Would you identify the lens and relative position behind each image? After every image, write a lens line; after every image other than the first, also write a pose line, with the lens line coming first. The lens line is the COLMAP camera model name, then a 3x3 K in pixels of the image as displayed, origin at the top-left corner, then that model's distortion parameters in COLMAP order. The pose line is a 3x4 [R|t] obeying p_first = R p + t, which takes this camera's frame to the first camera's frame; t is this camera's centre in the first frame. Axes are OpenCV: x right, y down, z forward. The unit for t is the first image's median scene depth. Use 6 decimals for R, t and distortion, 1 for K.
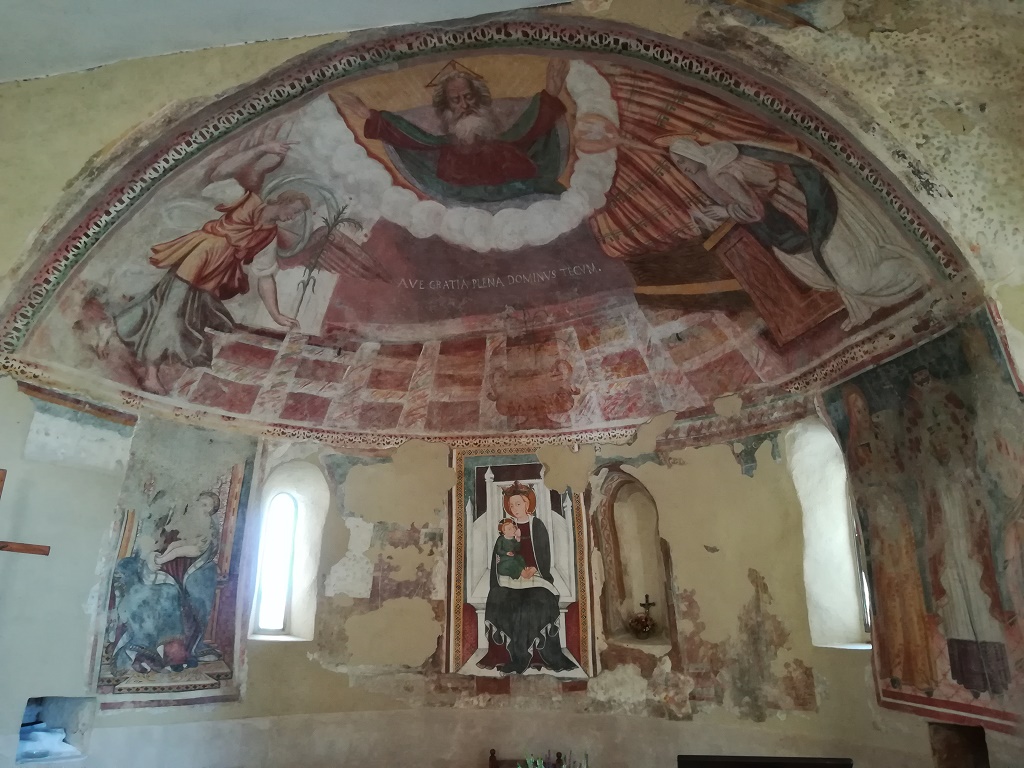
lens RADIAL K [[812.7, 0, 512.0], [0, 812.7, 384.0], [0, 0, 1]] dist [0.064186, -0.096445]
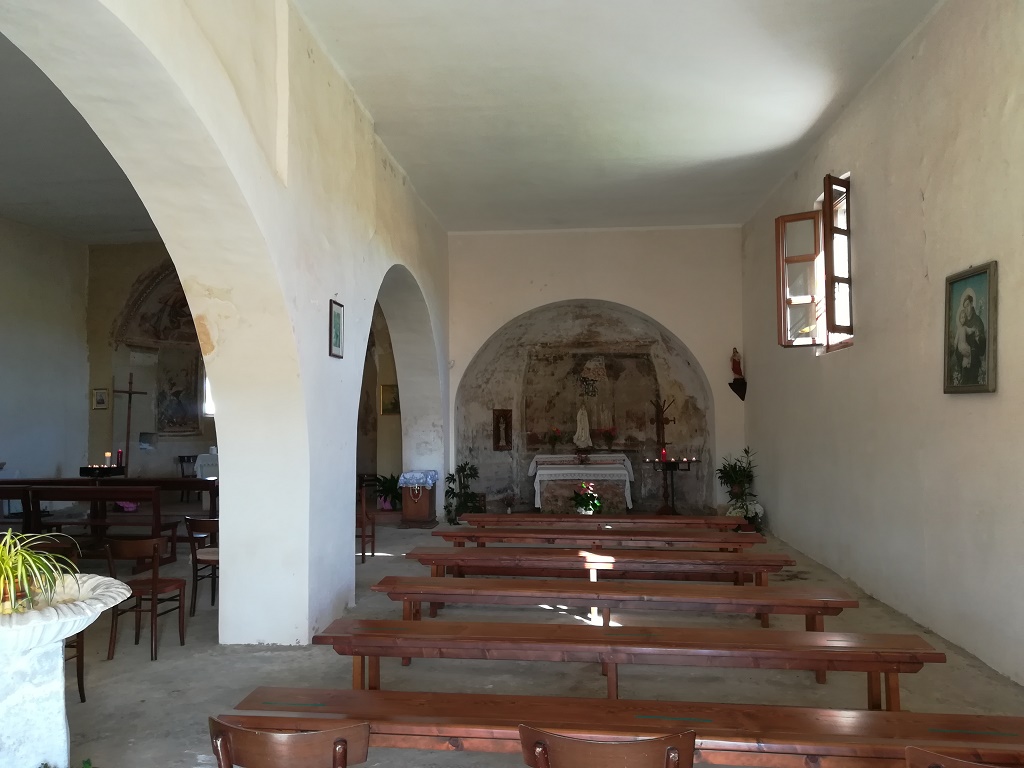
lens RADIAL K [[812.7, 0, 512.0], [0, 812.7, 384.0], [0, 0, 1]] dist [0.064186, -0.096445]
pose [[0.997880, -0.022745, 0.060985, 0.736218], [0.006671, 0.967760, 0.251786, -0.645518], [-0.064745, -0.250845, 0.965860, -2.274926]]
